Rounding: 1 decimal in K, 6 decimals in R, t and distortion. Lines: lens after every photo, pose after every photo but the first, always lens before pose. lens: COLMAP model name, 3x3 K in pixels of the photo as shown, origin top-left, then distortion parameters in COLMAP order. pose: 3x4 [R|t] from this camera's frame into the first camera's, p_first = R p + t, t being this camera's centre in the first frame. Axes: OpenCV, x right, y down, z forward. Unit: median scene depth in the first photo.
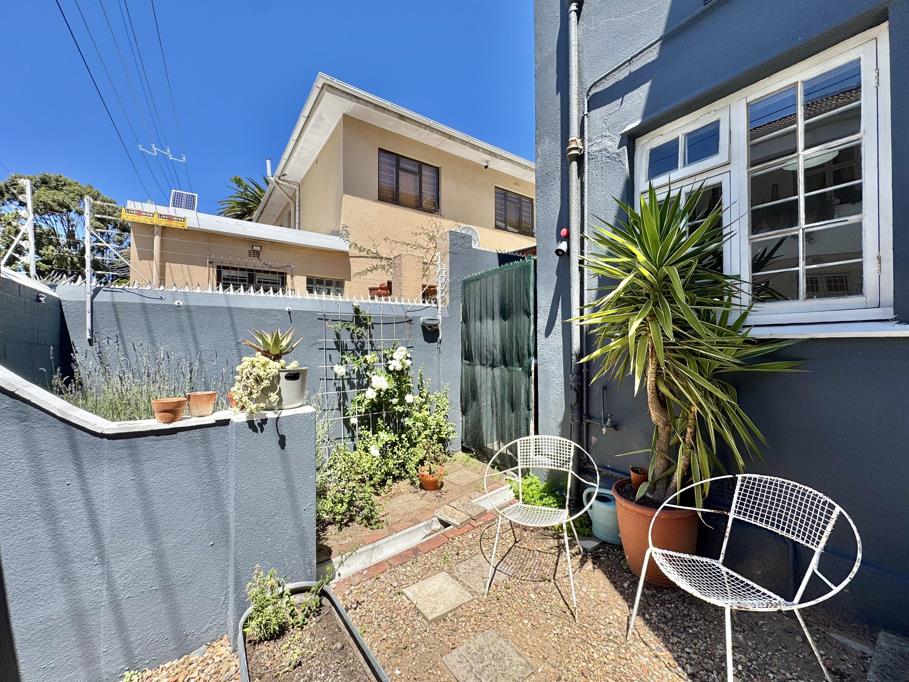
lens RADIAL K [[360.9, 0, 452.7], [0, 360.9, 343.3], [0, 0, 1]] dist [0.000110, 0.000076]
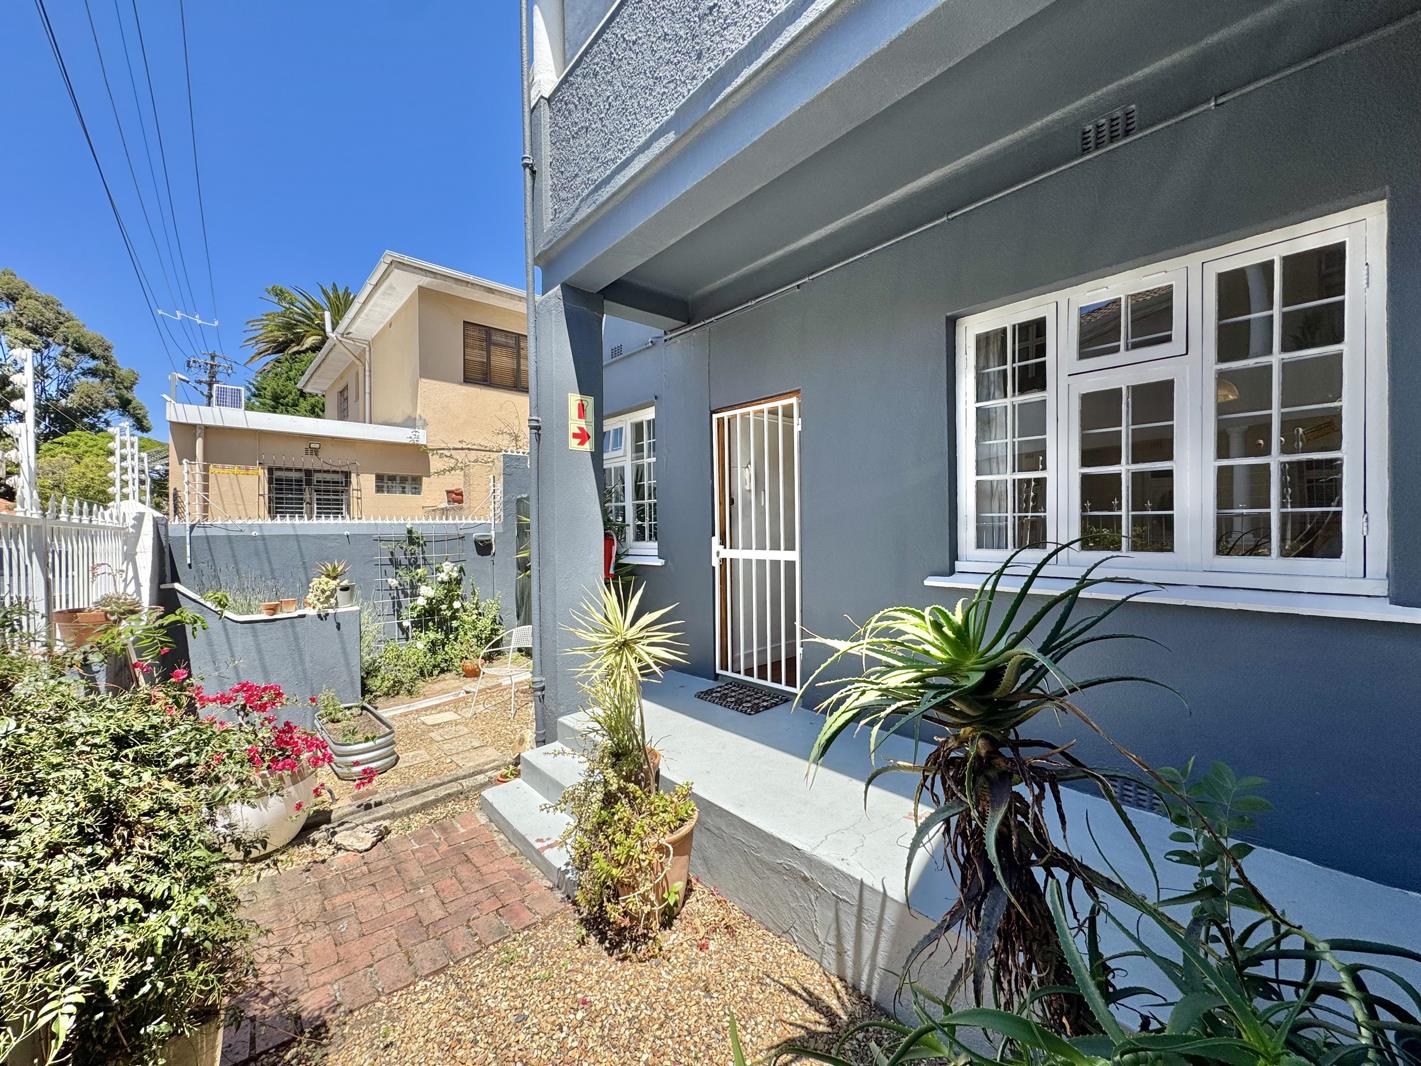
lens RADIAL K [[570.4, 0, 715.8], [0, 570.4, 540.0], [0, 0, 1]] dist [-0.000909, -0.000218]
pose [[0.992819, -0.005231, 0.119513, 0.515419], [0.002623, 0.999755, 0.021970, -0.102916], [-0.119599, -0.021499, 0.992590, -0.992070]]
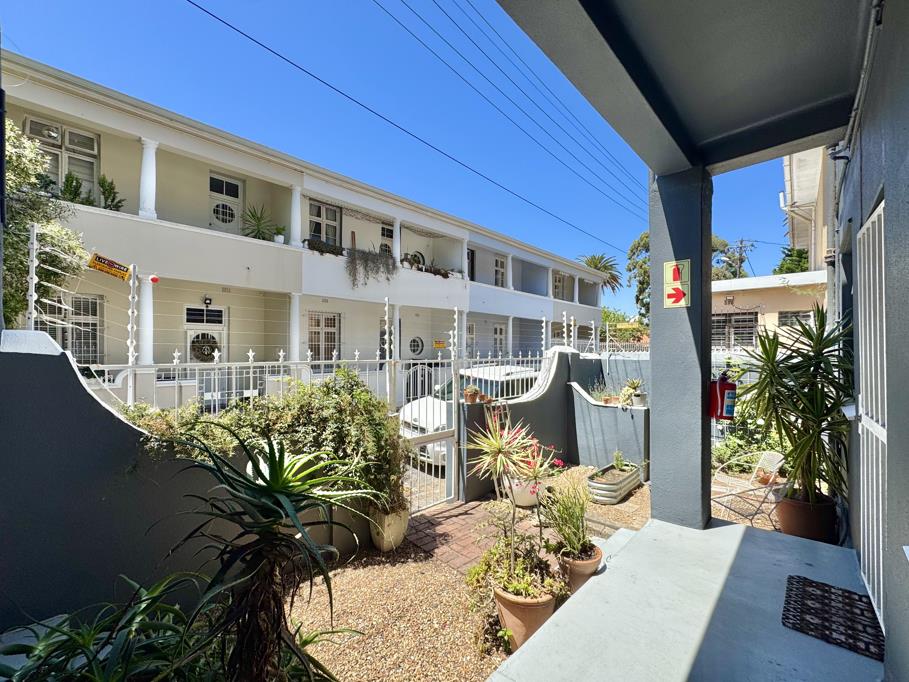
lens RADIAL K [[374.6, 0, 454.5], [0, 374.6, 341.0], [0, 0, 1]] dist [-0.000332, -0.000256]
pose [[0.192882, -0.011088, -0.981159, 1.158499], [0.005899, 0.999931, -0.010140, -0.168894], [0.981204, -0.003832, 0.192934, -0.528093]]
